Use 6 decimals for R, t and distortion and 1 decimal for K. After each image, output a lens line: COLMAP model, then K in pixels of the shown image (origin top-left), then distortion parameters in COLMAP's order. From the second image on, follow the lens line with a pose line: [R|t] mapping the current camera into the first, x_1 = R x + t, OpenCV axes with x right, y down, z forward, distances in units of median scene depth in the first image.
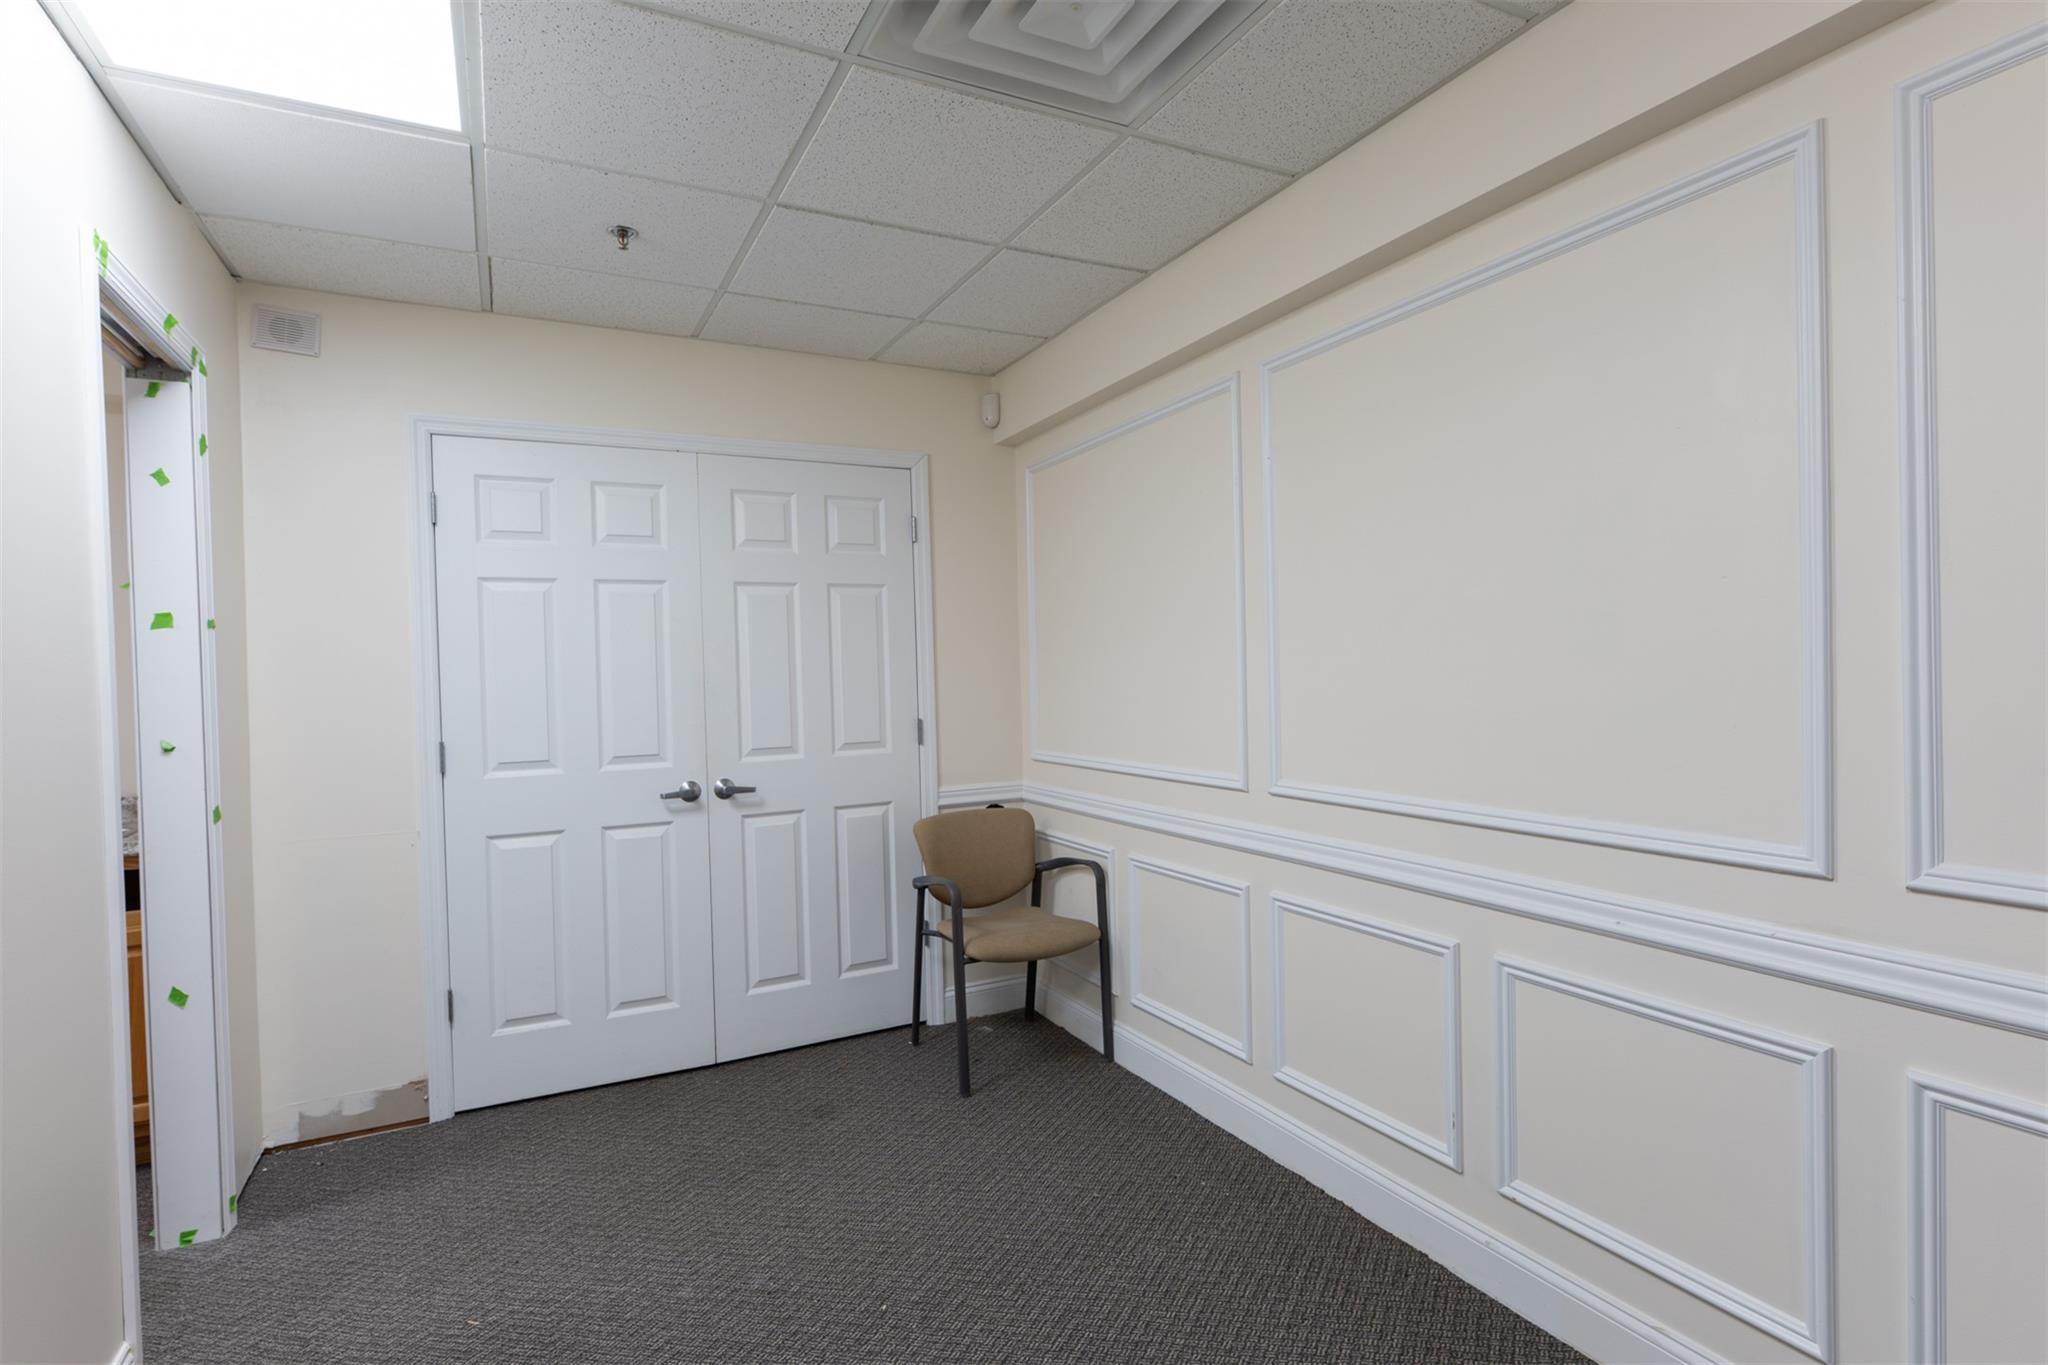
lens RADIAL K [[1015.4, 0, 1038.7], [0, 1015.4, 689.8], [0, 0, 1]] dist [0.005183, -0.003824]
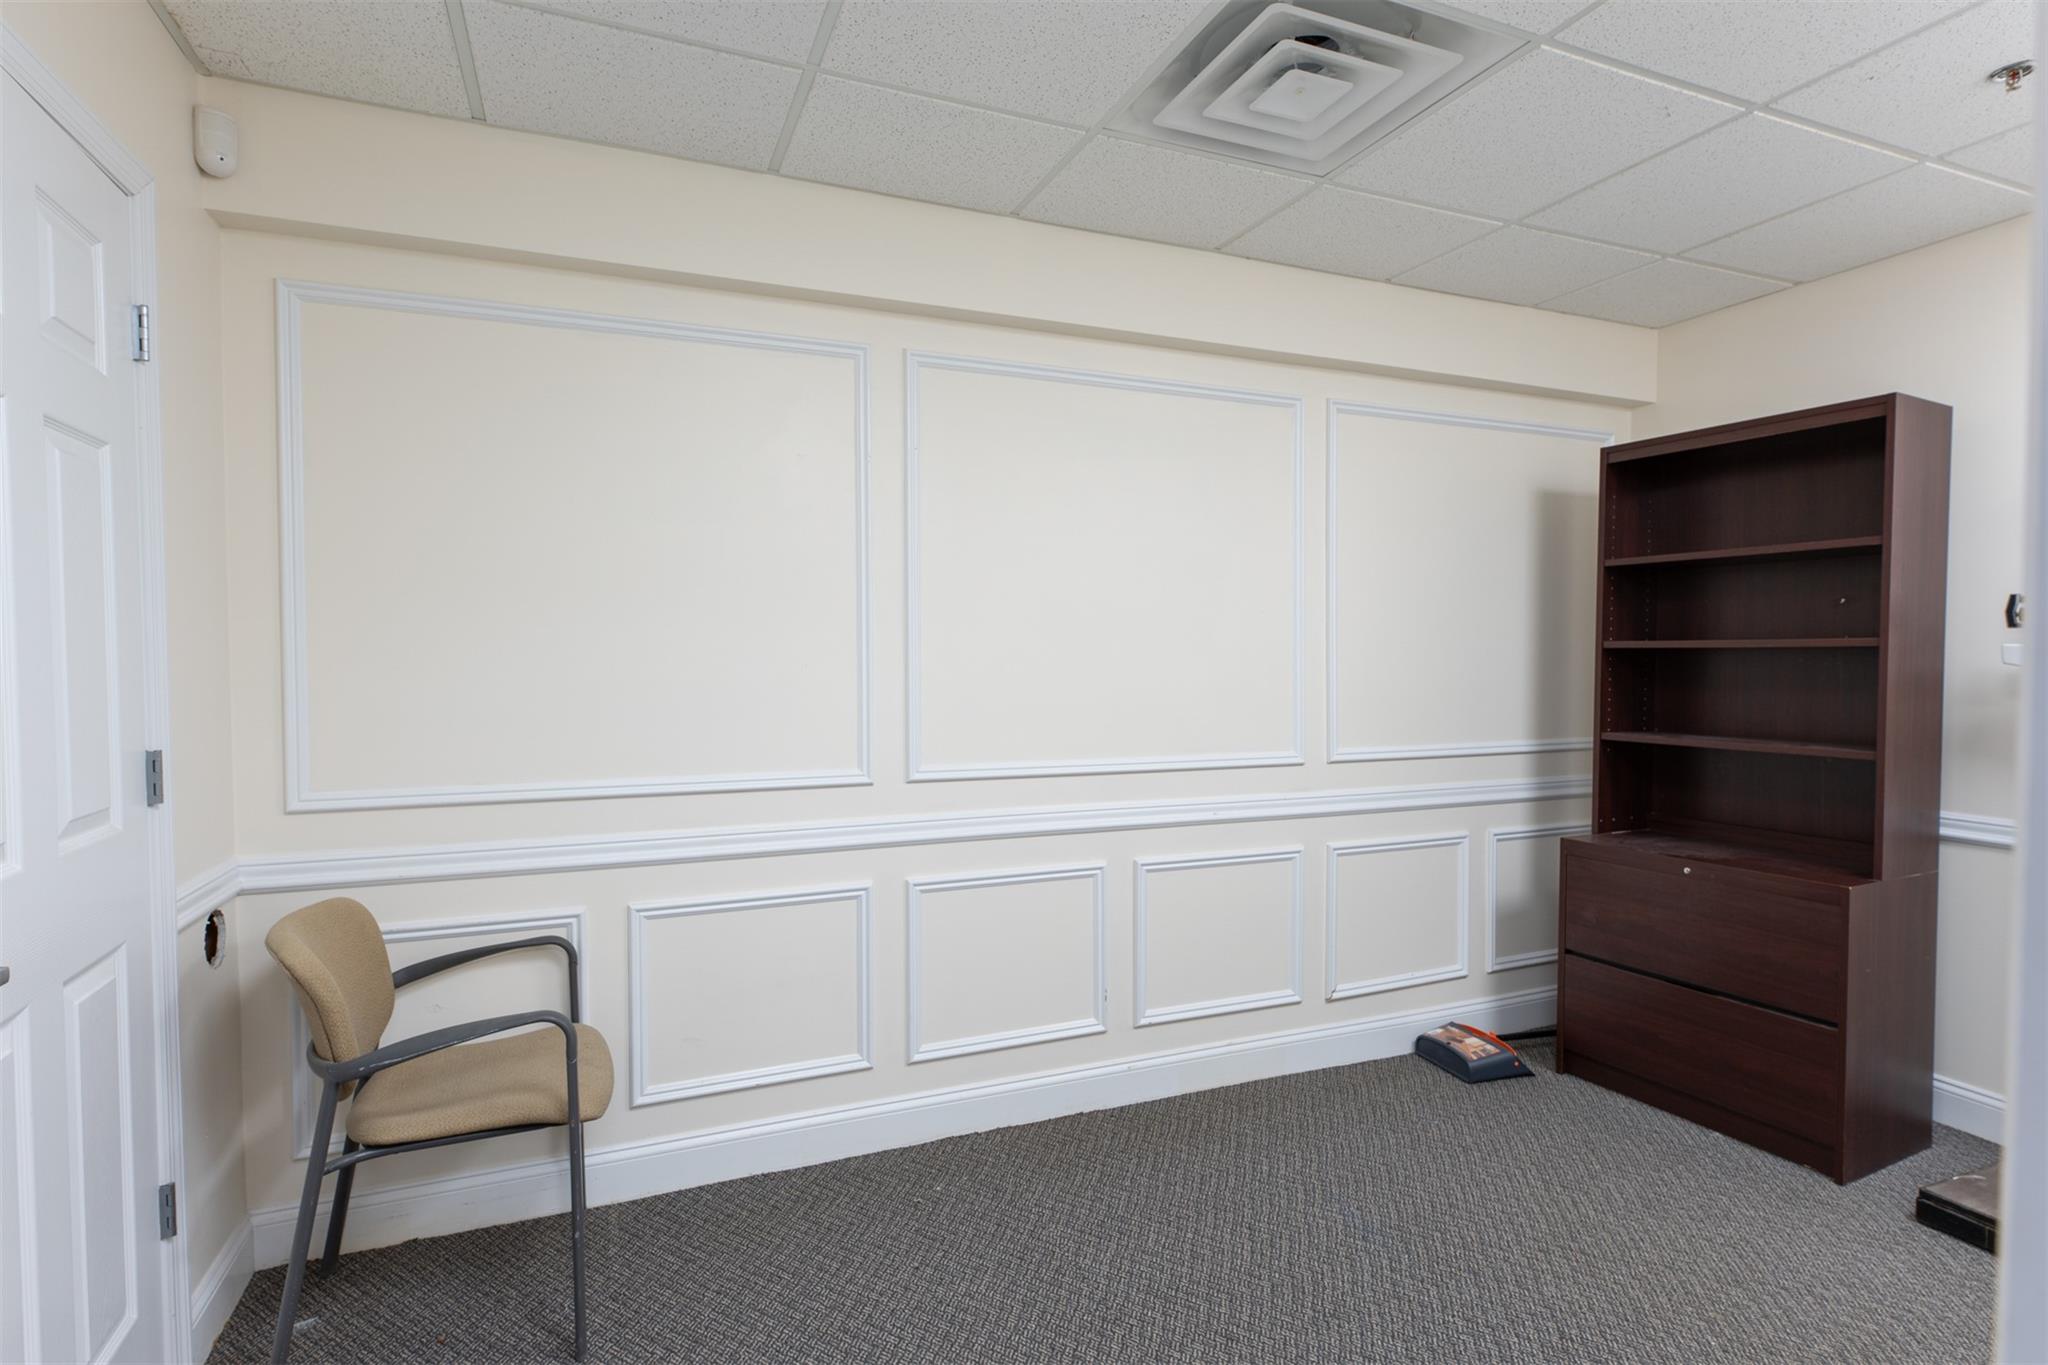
lens RADIAL K [[1015.4, 0, 1030.8], [0, 1015.4, 685.6], [0, 0, 1]] dist [0.005183, -0.003824]
pose [[0.082914, -0.005572, 0.996541, -0.886944], [0.016114, 0.999861, 0.004249, 0.006156], [-0.996426, 0.015706, 0.082993, 0.926132]]
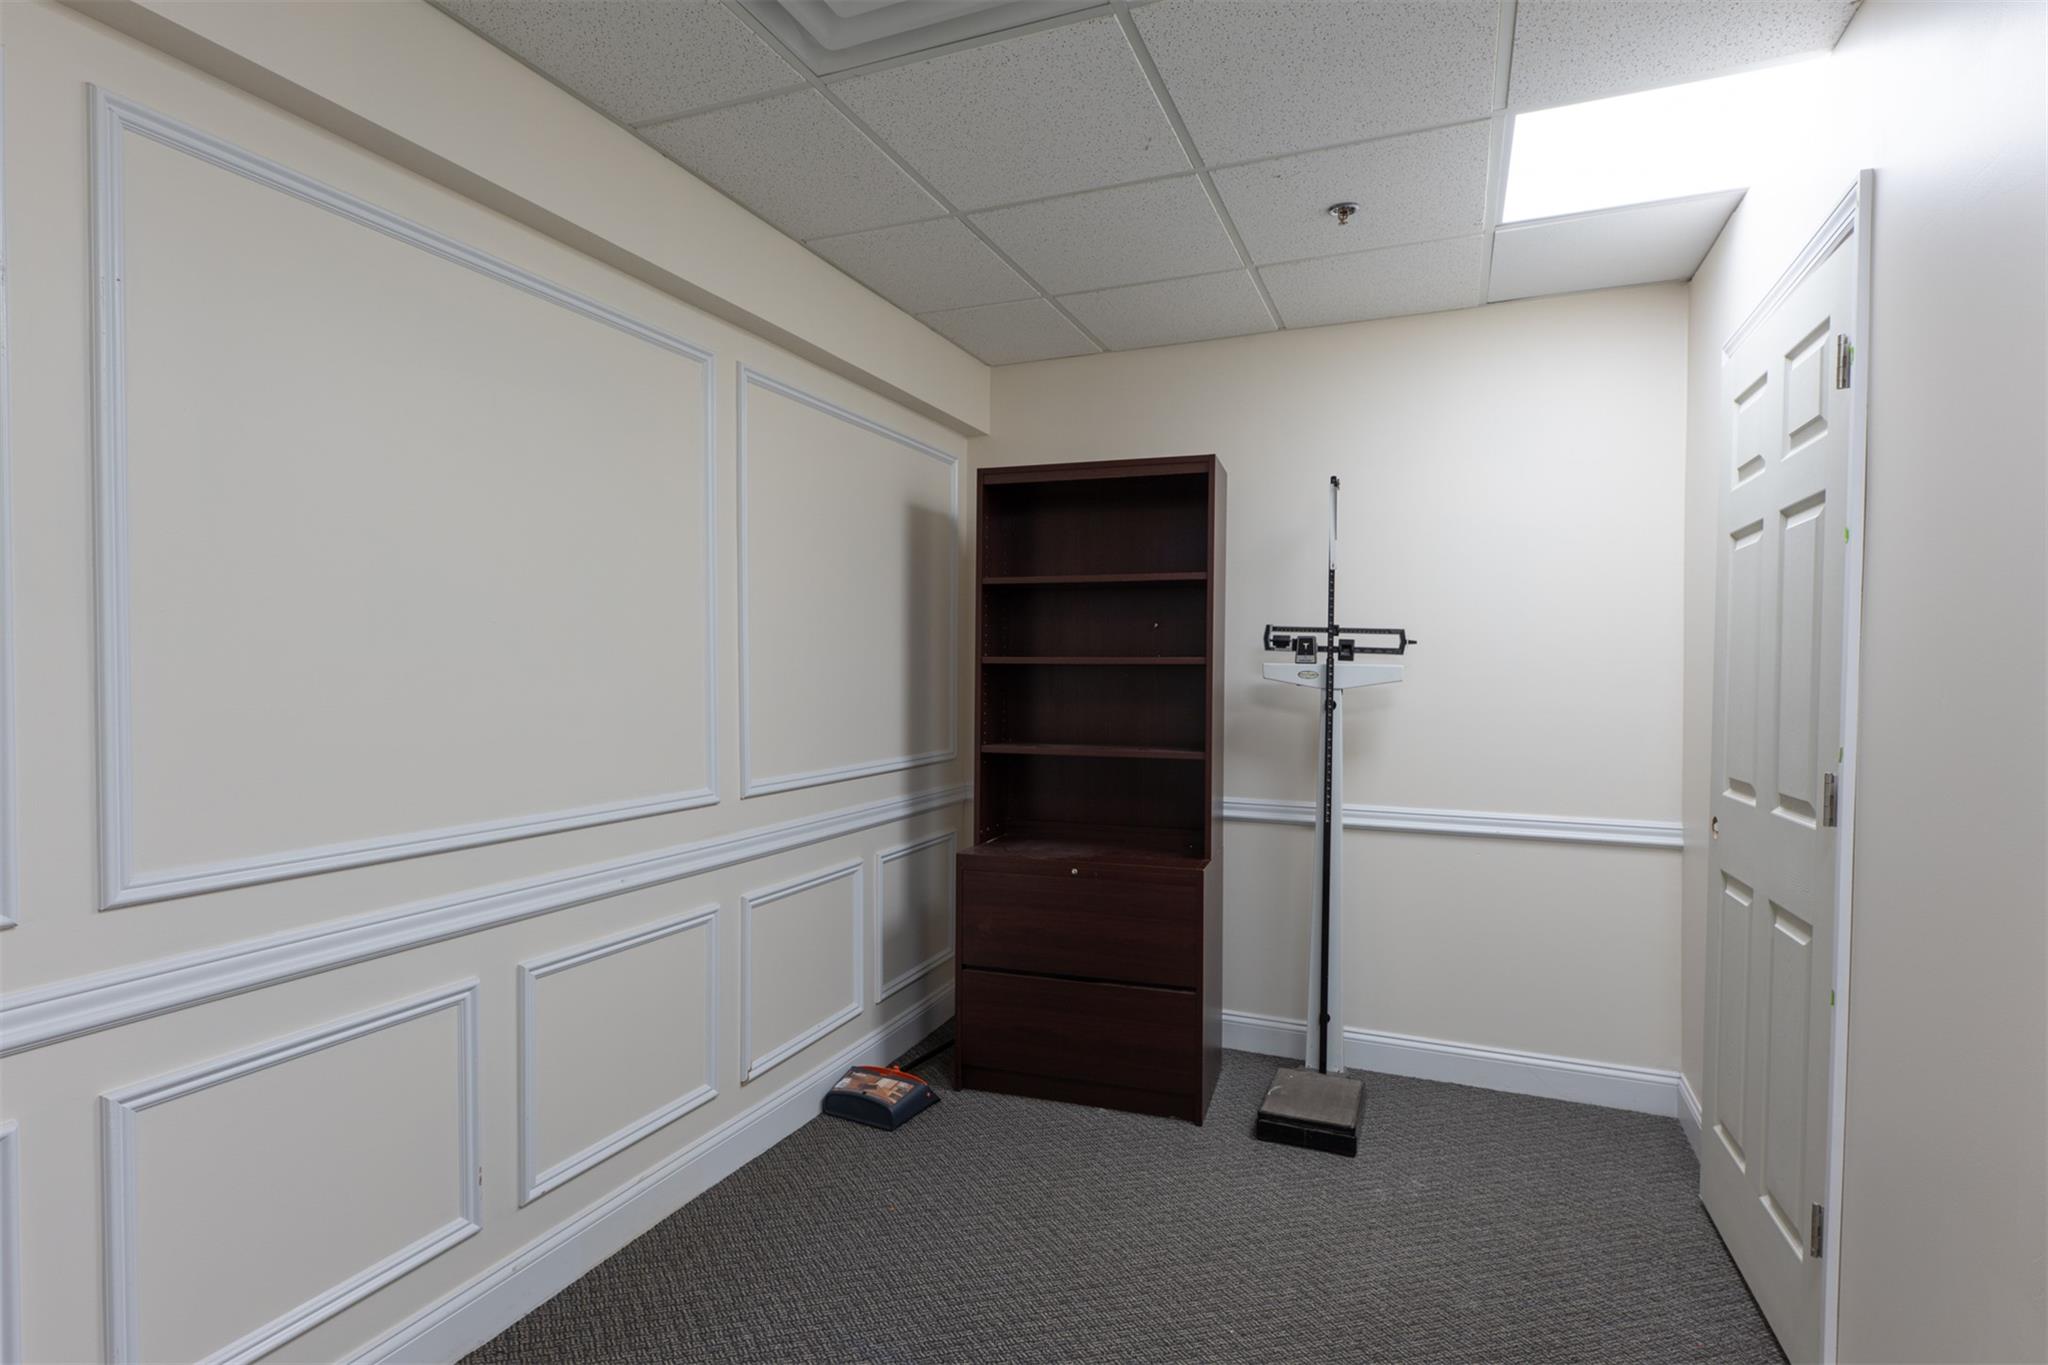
lens RADIAL K [[1015.4, 0, 1036.2], [0, 1015.4, 687.5], [0, 0, 1]] dist [0.005183, -0.003824]
pose [[-0.640947, 0.007036, 0.767553, -0.571483], [0.024414, 0.999639, 0.011223, -0.007483], [-0.767197, 0.025932, -0.640887, 1.122243]]
